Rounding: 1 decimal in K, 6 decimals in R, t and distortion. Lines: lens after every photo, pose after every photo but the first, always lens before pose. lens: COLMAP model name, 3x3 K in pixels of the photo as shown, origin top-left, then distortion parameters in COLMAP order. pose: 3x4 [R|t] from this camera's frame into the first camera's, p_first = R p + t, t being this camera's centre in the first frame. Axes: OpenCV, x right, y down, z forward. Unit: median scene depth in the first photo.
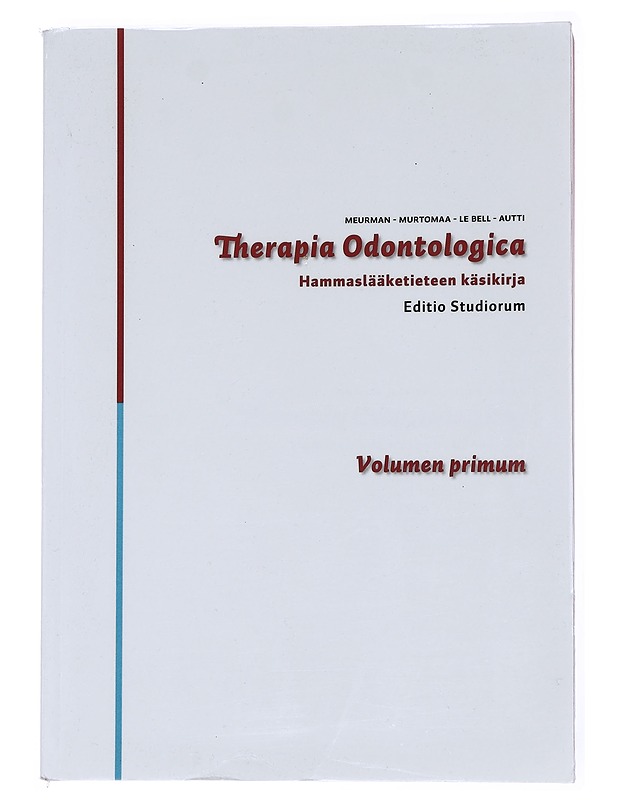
lens RADIAL K [[2269.0, 0, 309.0], [0, 2269.0, 400.0], [0, 0, 1]] dist [0.577175, 0.320641]
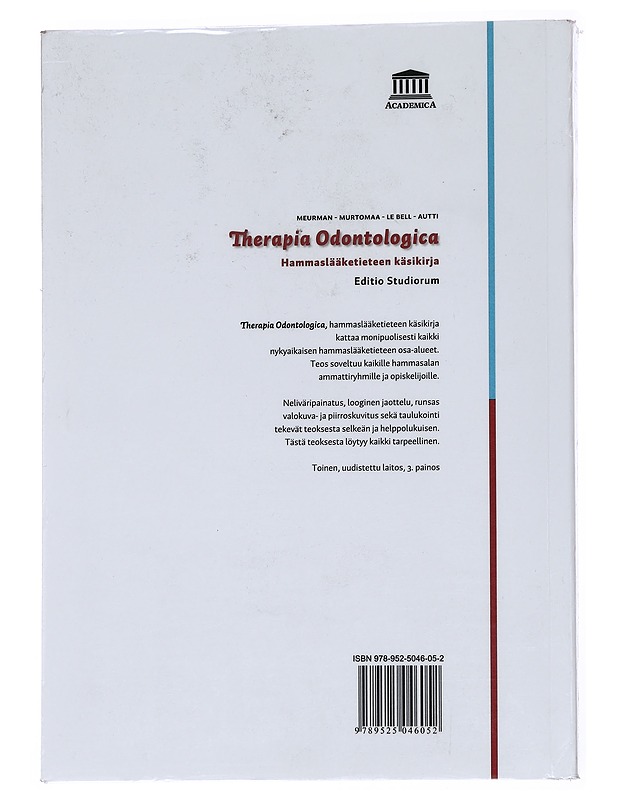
lens RADIAL K [[2294.0, 0, 309.0], [0, 2294.0, 400.0], [0, 0, 1]] dist [-0.022234, 0.286254]
pose [[0.999277, -0.008276, 0.037095, -0.043727], [0.008194, 0.999964, 0.002363, 0.032349], [-0.037114, -0.002057, 0.999309, -0.463919]]
